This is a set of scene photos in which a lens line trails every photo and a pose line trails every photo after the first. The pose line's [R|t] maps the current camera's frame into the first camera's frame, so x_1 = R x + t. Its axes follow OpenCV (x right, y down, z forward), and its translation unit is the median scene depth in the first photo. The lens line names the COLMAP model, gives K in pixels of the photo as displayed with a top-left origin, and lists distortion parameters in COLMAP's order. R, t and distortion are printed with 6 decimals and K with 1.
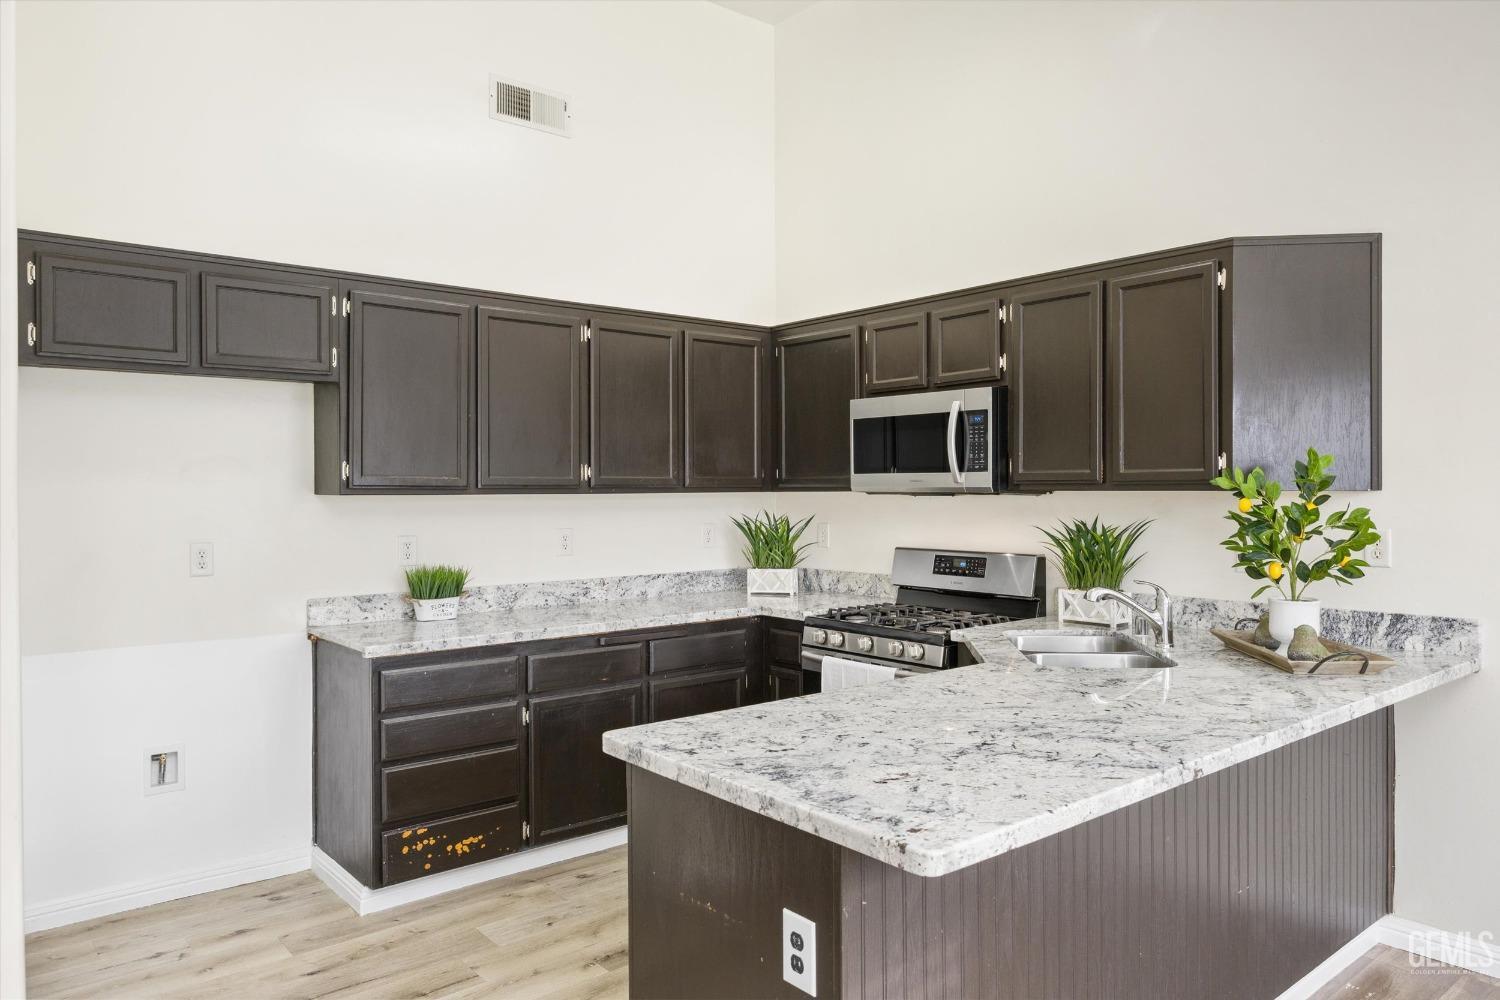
lens RADIAL K [[1005.6, 0, 743.4], [0, 1005.6, 497.5], [0, 0, 1]] dist [-0.005174, 0.004166]
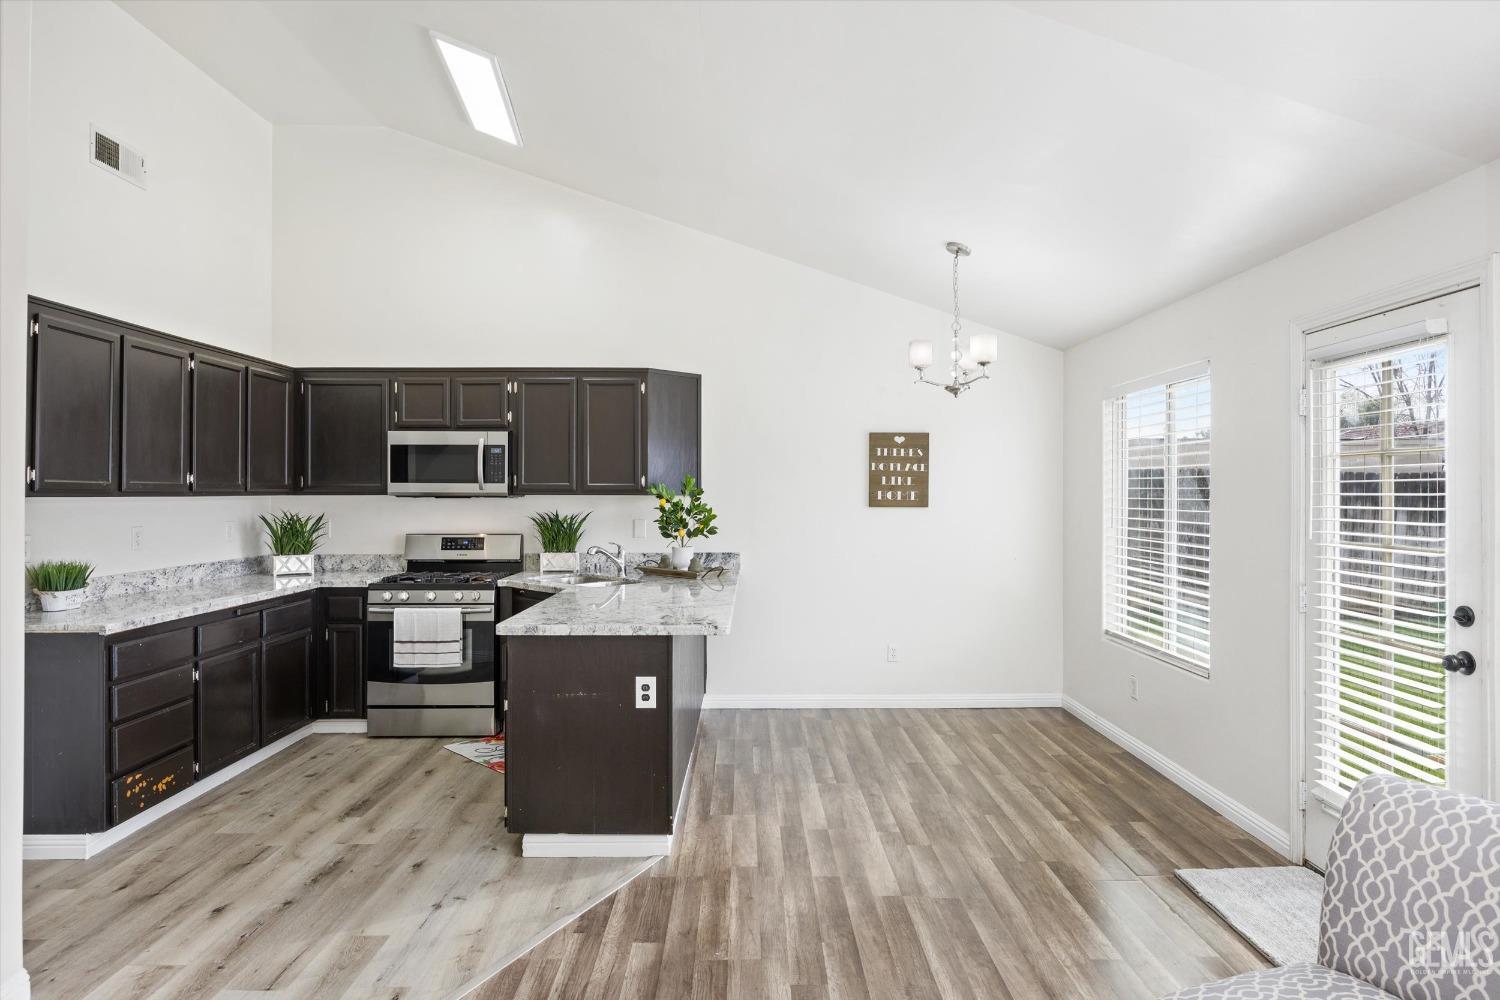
lens RADIAL K [[887.7, 0, 745.5], [0, 887.7, 491.5], [0, 0, 1]] dist [-0.003798, 0.001726]
pose [[0.636050, 0.005691, 0.771627, -0.619467], [0.003482, 0.999941, -0.010244, 0.004018], [-0.771640, 0.009202, 0.635993, -0.219019]]
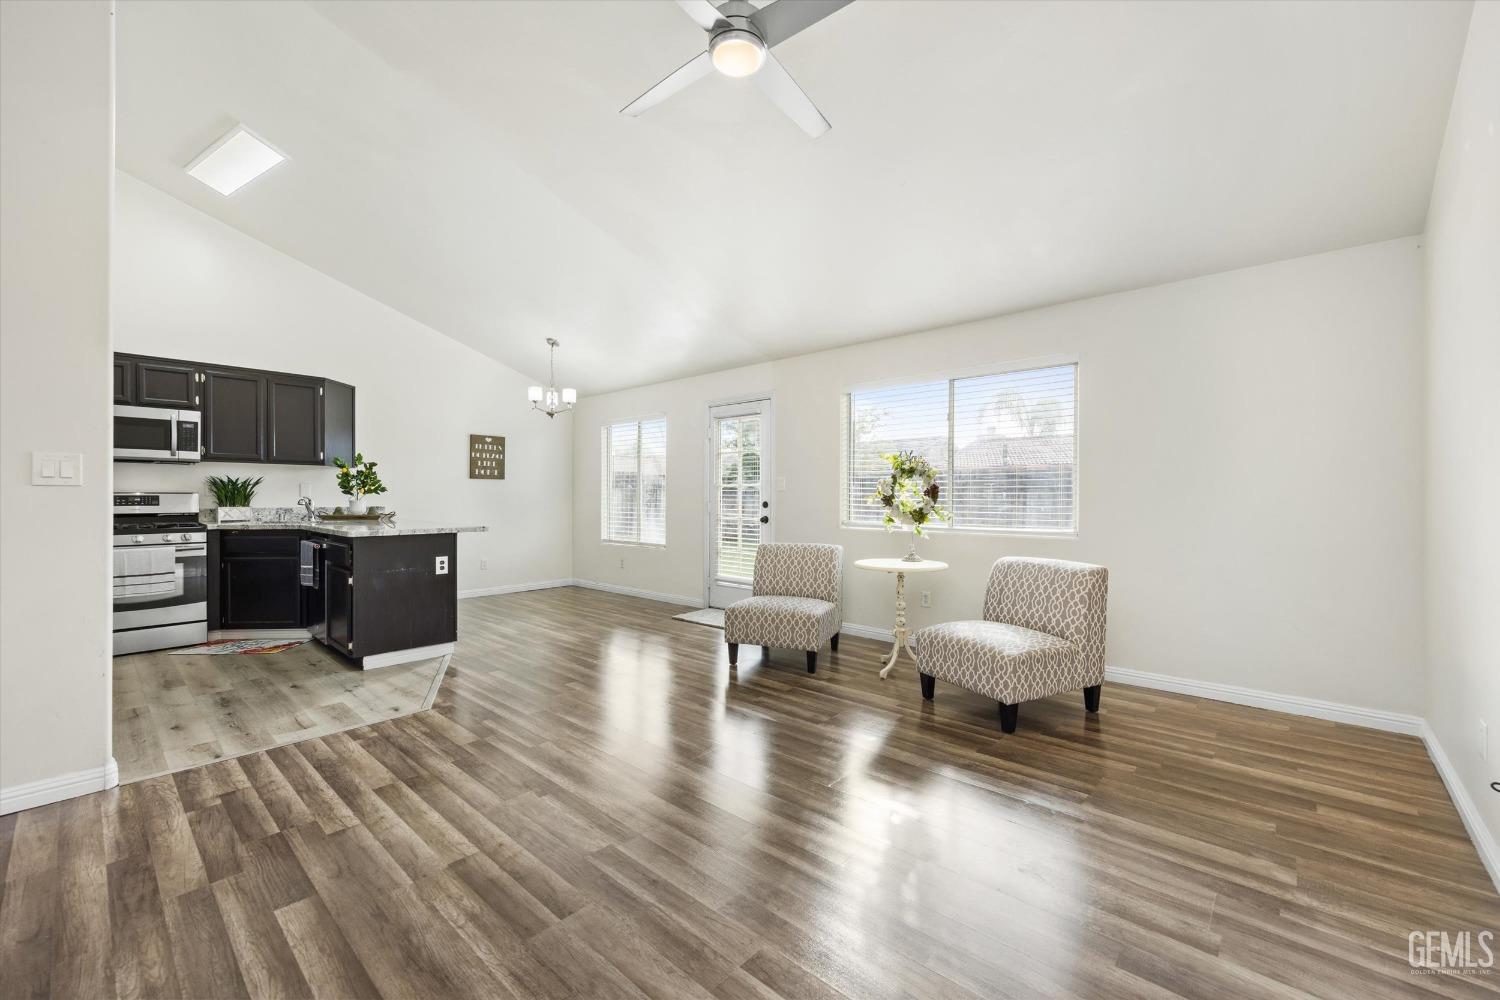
lens RADIAL K [[607.2, 0, 756.5], [0, 607.2, 502.0], [0, 0, 1]] dist [-0.001762, -0.000667]
pose [[-0.153533, -0.003971, 0.988136, -1.189315], [0.008053, 0.999954, 0.005269, 0.082388], [-0.988111, 0.008766, -0.153494, 0.037332]]
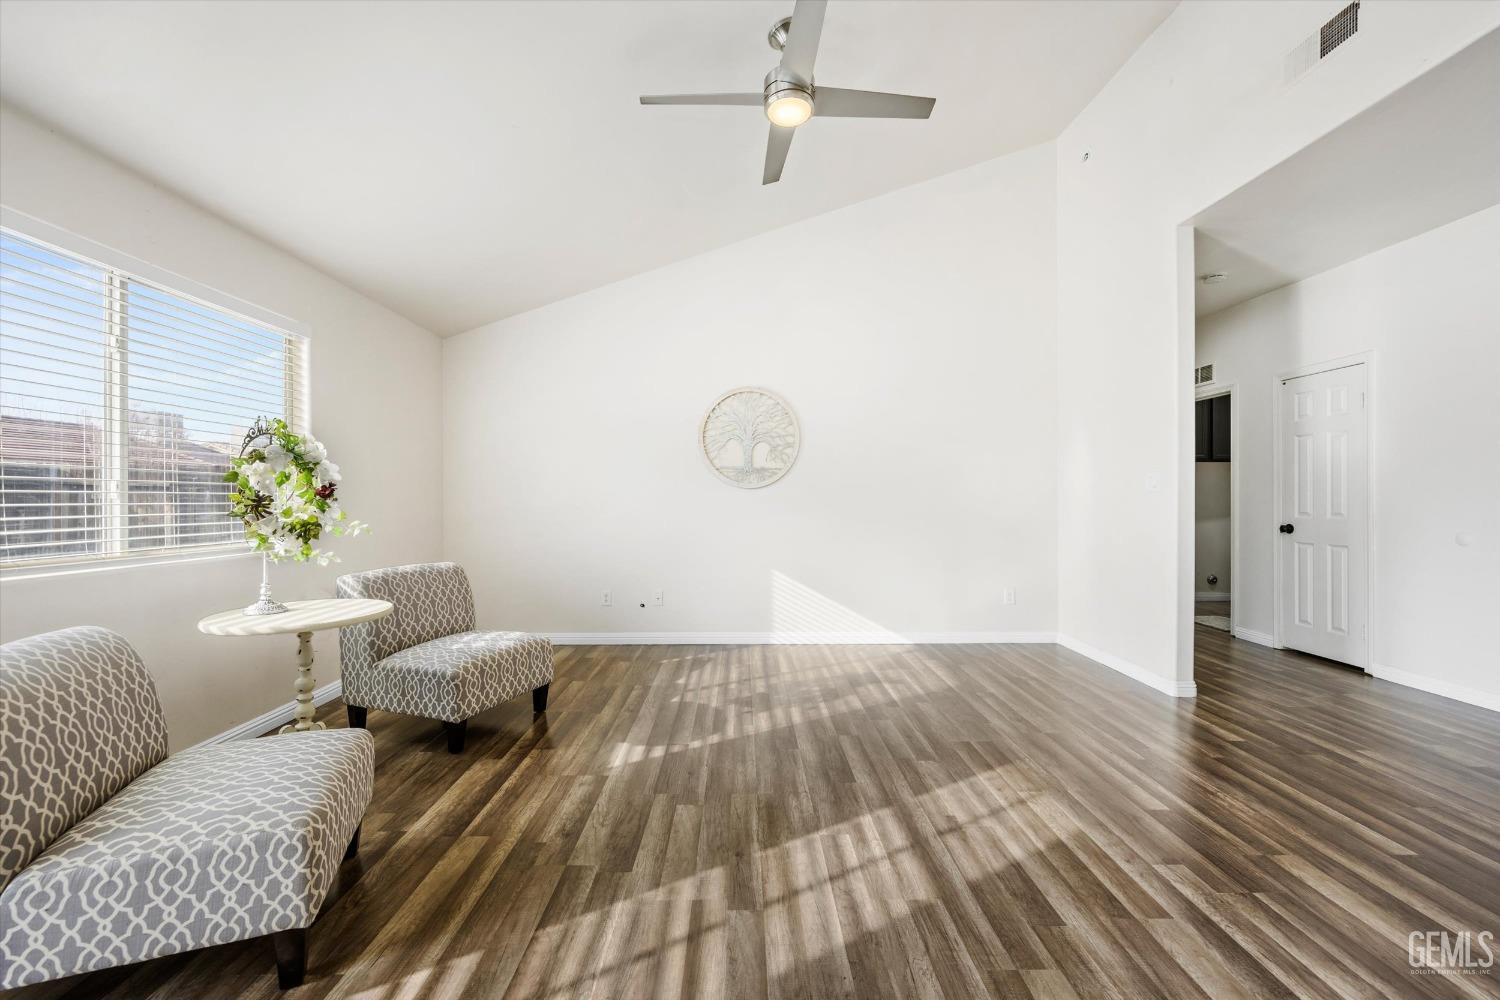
lens RADIAL K [[593.3, 0, 749.6], [0, 593.3, 505.4], [0, 0, 1]] dist [-0.009921, 0.001052]
pose [[-0.631438, 0.009492, -0.775369, 0.000907], [-0.004171, 0.999869, 0.015637, 0.076550], [0.775415, 0.013108, -0.631315, 0.360681]]
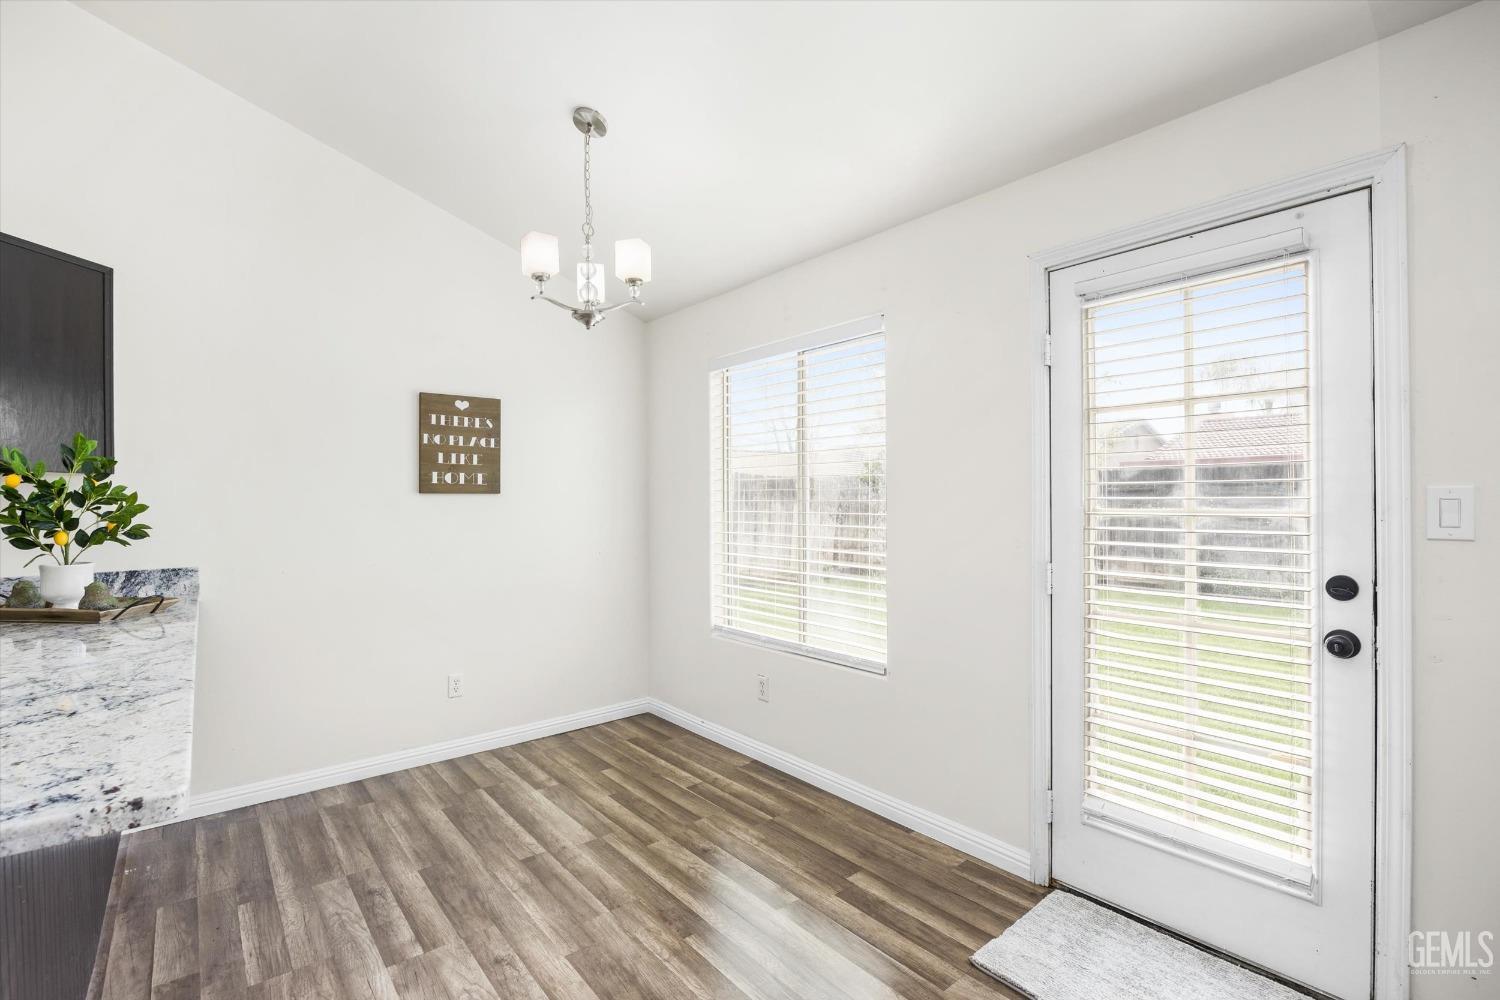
lens RADIAL K [[685.2, 0, 748.4], [0, 685.2, 502.7], [0, 0, 1]] dist [-0.015300, 0.000493]
pose [[0.002875, 0.000189, 0.999996, -0.166508], [0.017125, 0.999853, -0.000238, 0.034911], [-0.999849, 0.017126, 0.002871, 0.172415]]
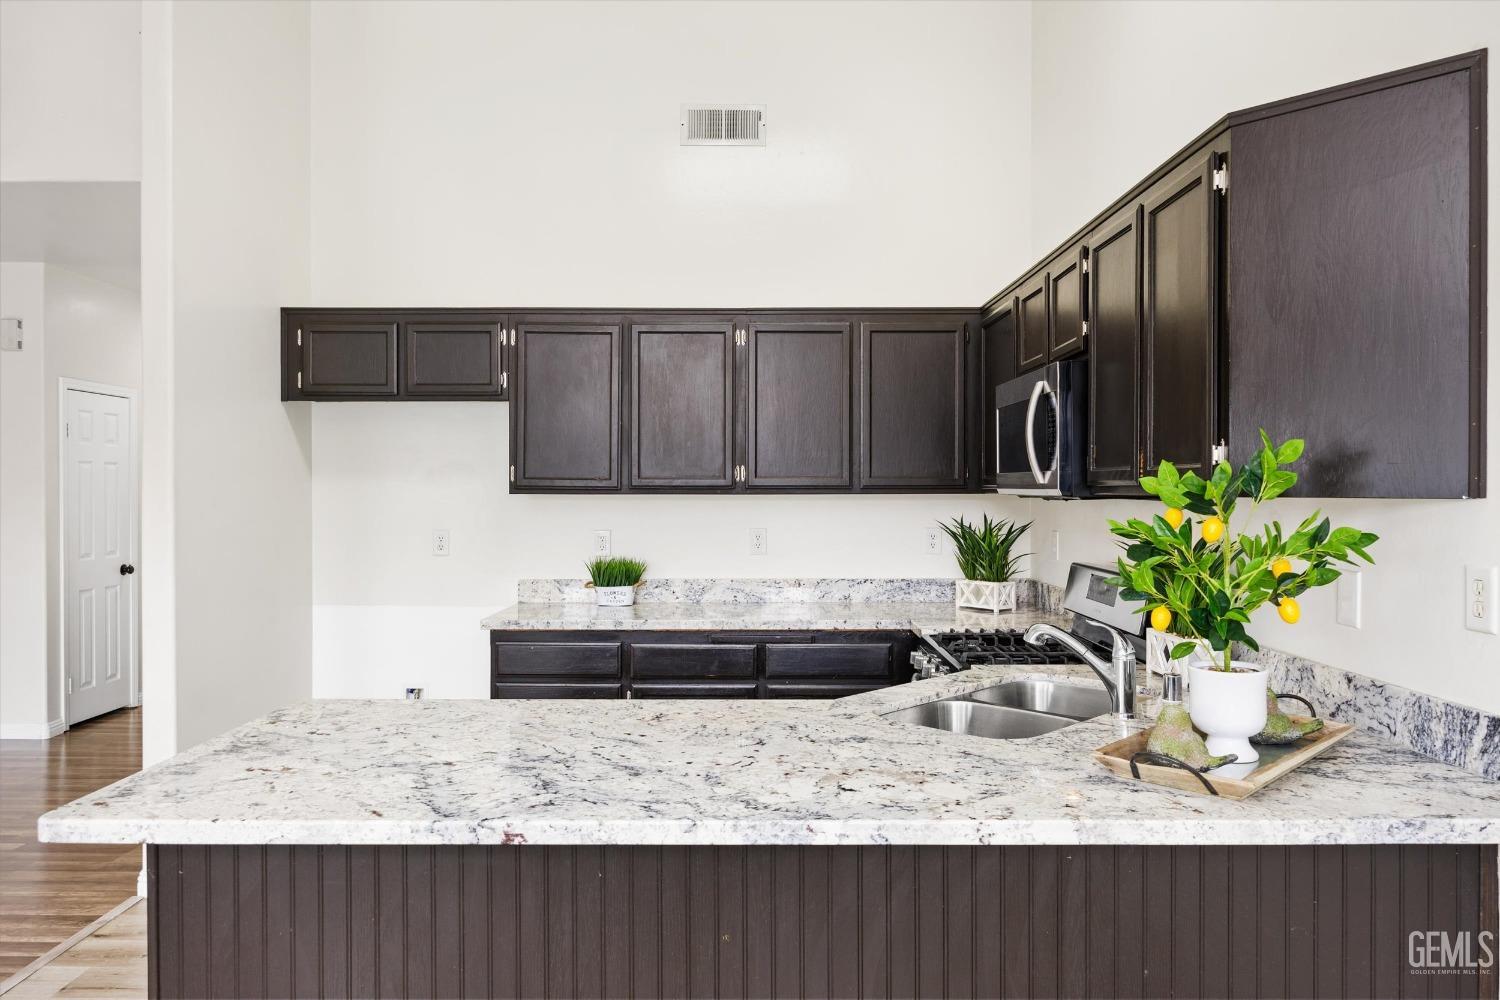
lens RADIAL K [[1005.6, 0, 744.9], [0, 1005.6, 498.0], [0, 0, 1]] dist [-0.005174, 0.004166]
pose [[0.772205, 0.010300, -0.635291, 0.553421], [-0.010040, 0.999942, 0.004008, -0.004431], [0.635295, 0.003283, 0.772263, 0.239181]]
